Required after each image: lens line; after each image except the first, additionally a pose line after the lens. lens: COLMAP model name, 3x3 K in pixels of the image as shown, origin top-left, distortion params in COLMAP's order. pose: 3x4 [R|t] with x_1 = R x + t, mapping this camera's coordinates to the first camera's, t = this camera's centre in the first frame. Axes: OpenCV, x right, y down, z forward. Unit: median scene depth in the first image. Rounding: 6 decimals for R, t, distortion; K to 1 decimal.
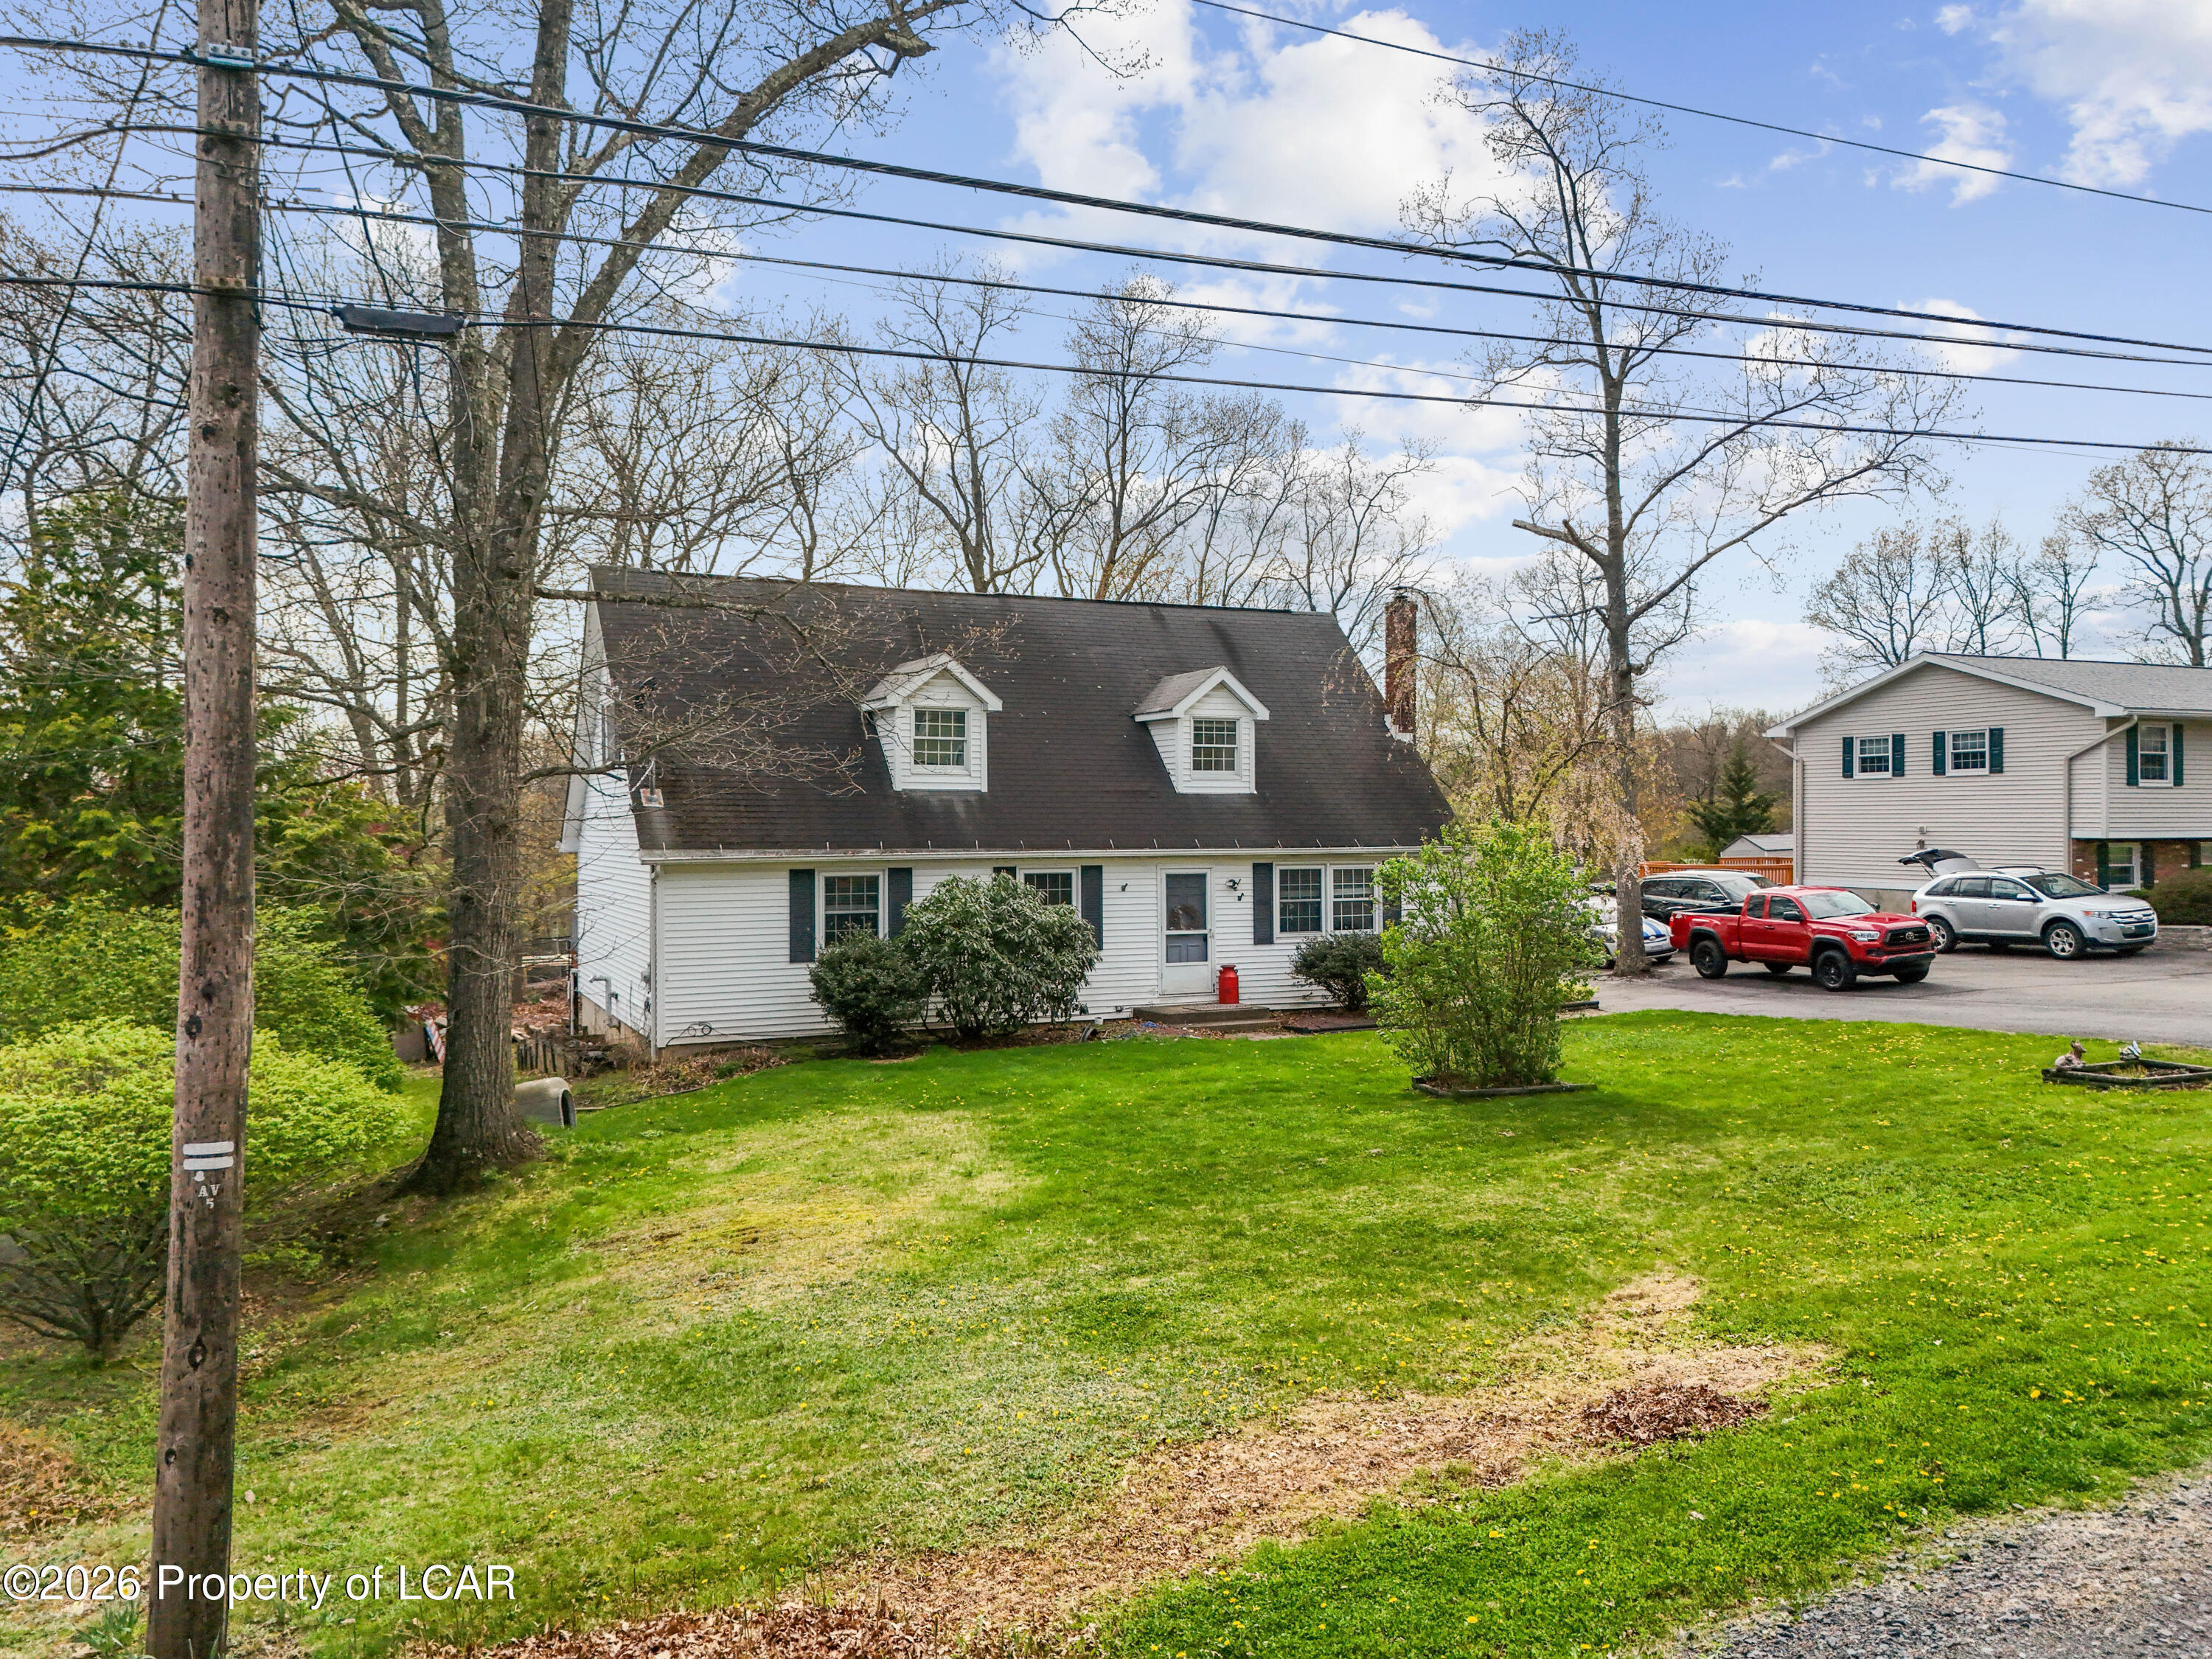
lens RADIAL K [[1680.8, 0, 1106.0], [0, 1680.8, 829.5], [0, 0, 1]] dist [0.070147, -0.087972]
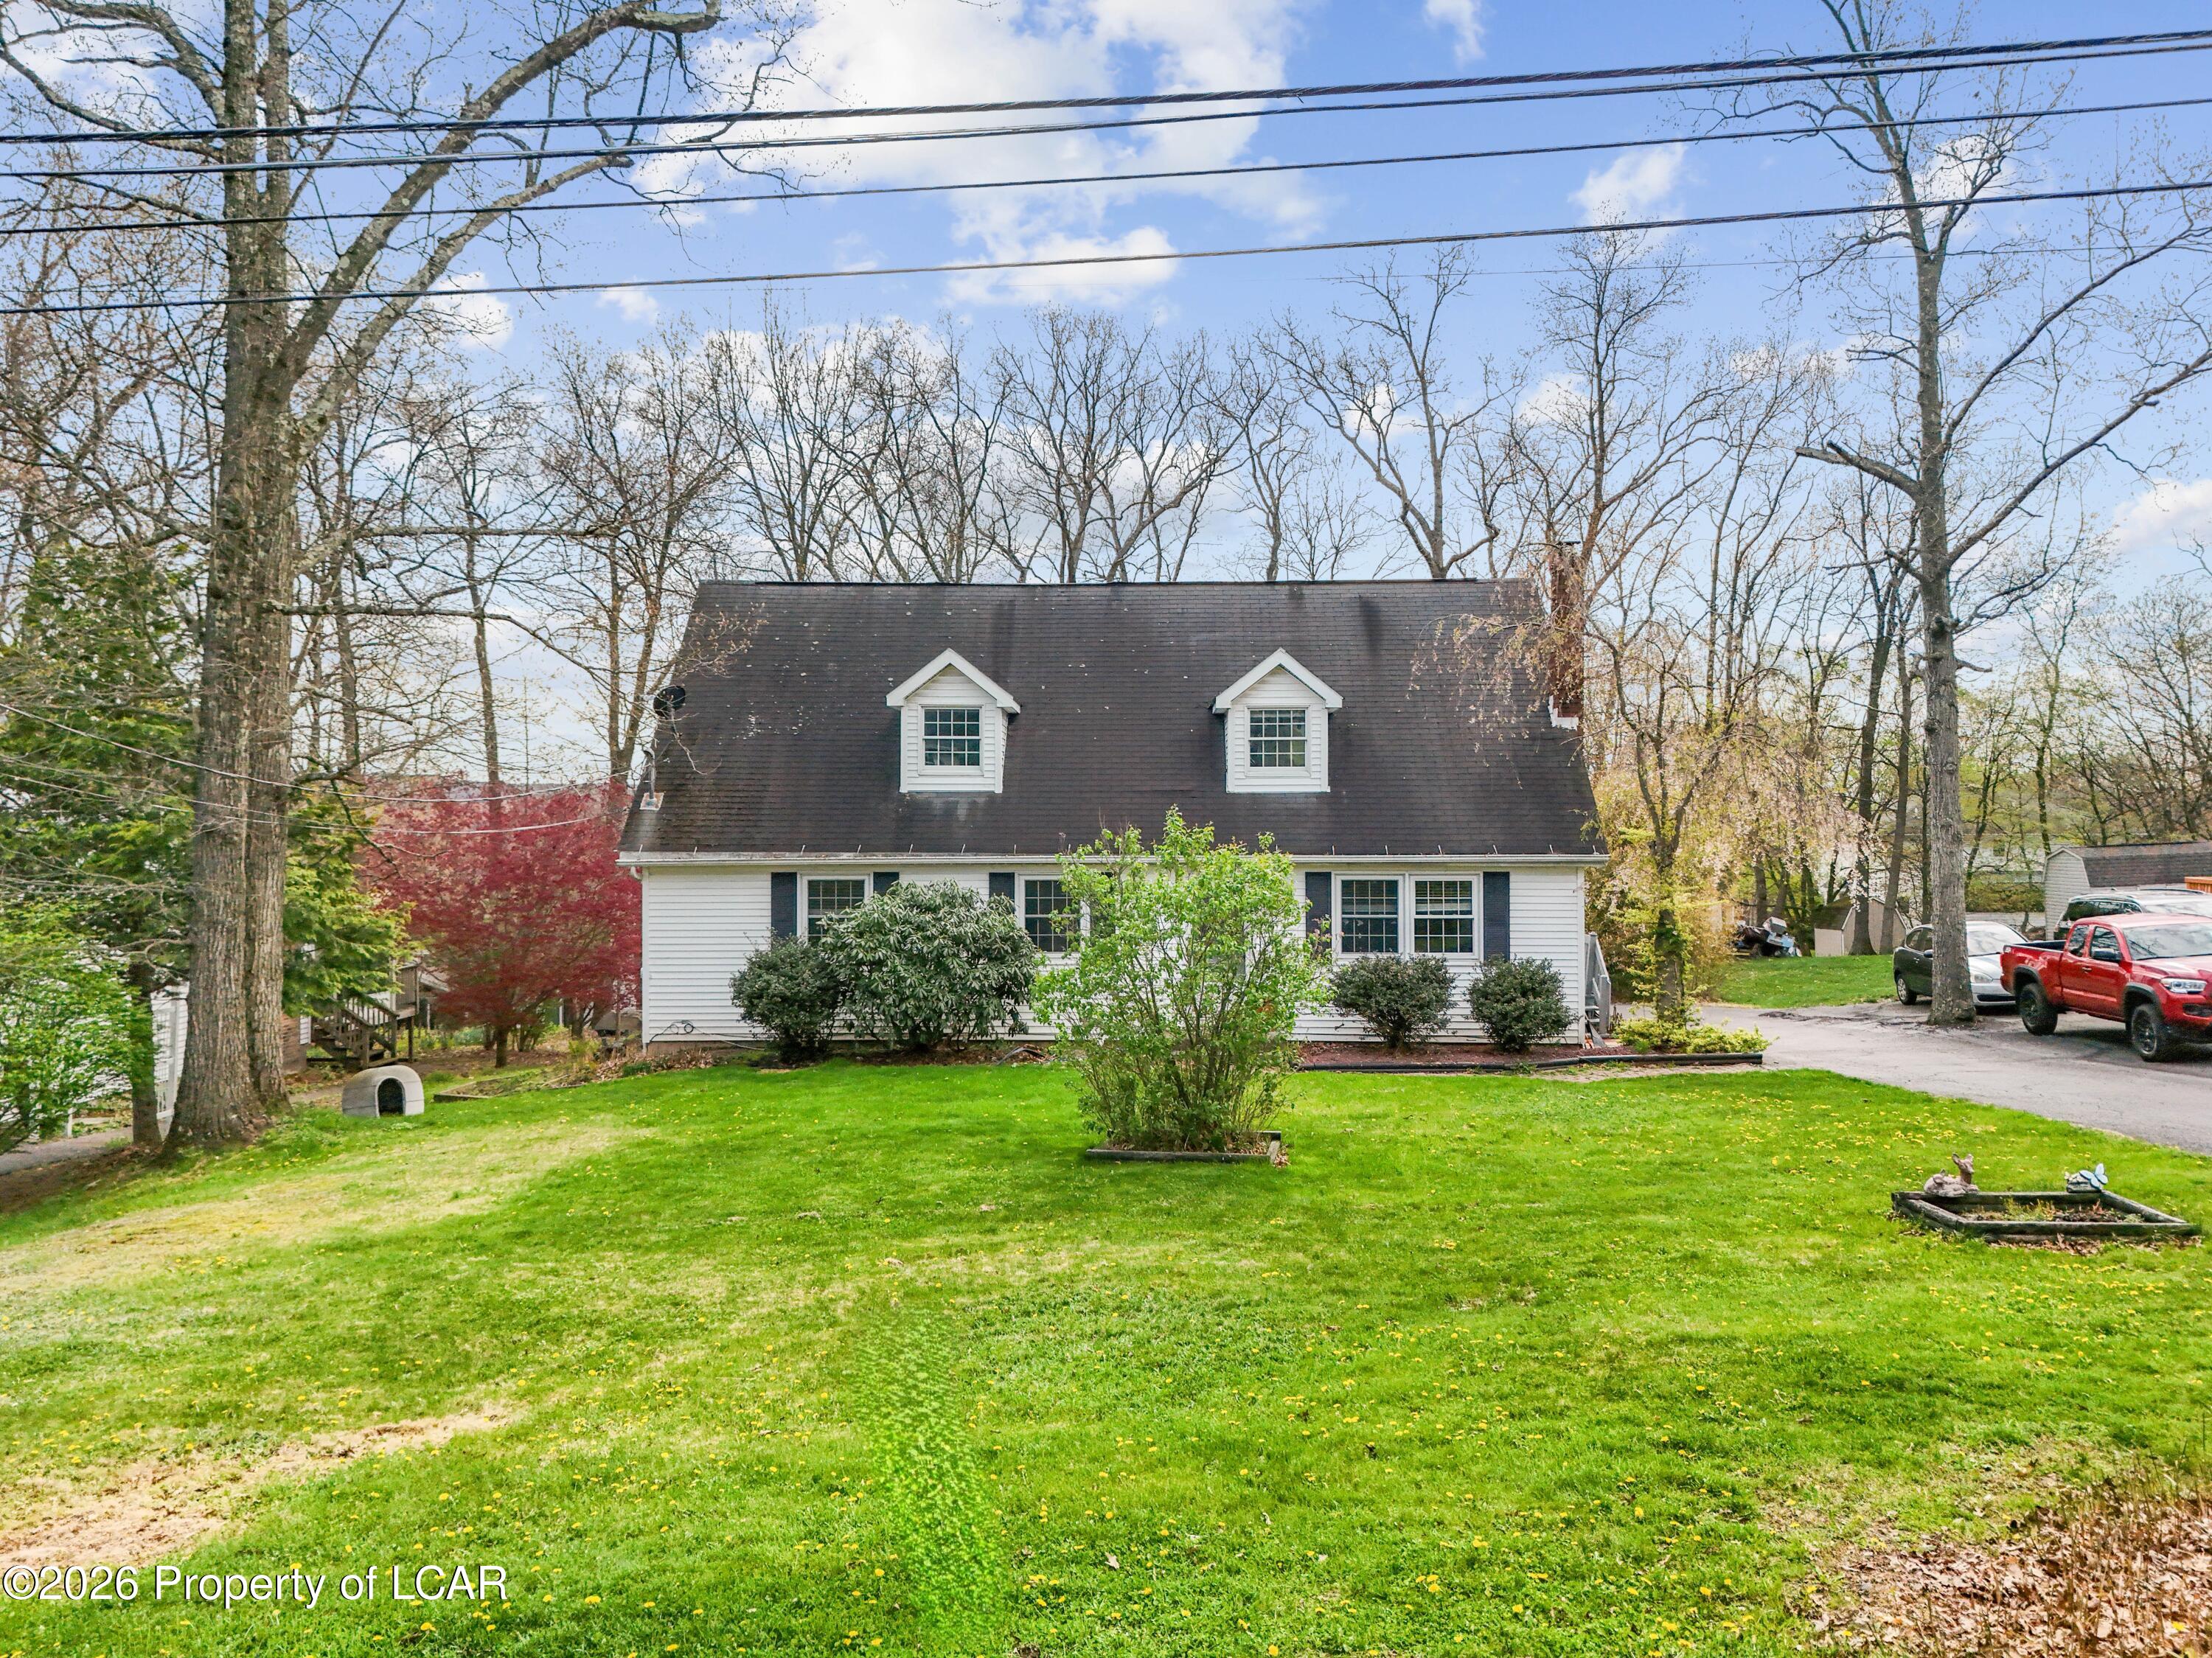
lens RADIAL K [[1680.6, 0, 1106.0], [0, 1680.6, 829.0], [0, 0, 1]] dist [0.070147, -0.087972]
pose [[0.897202, 0.002131, -0.441614, 0.376627], [-0.002179, 0.999998, 0.000397, -0.002480], [0.441614, 0.000606, 0.897205, 0.170461]]
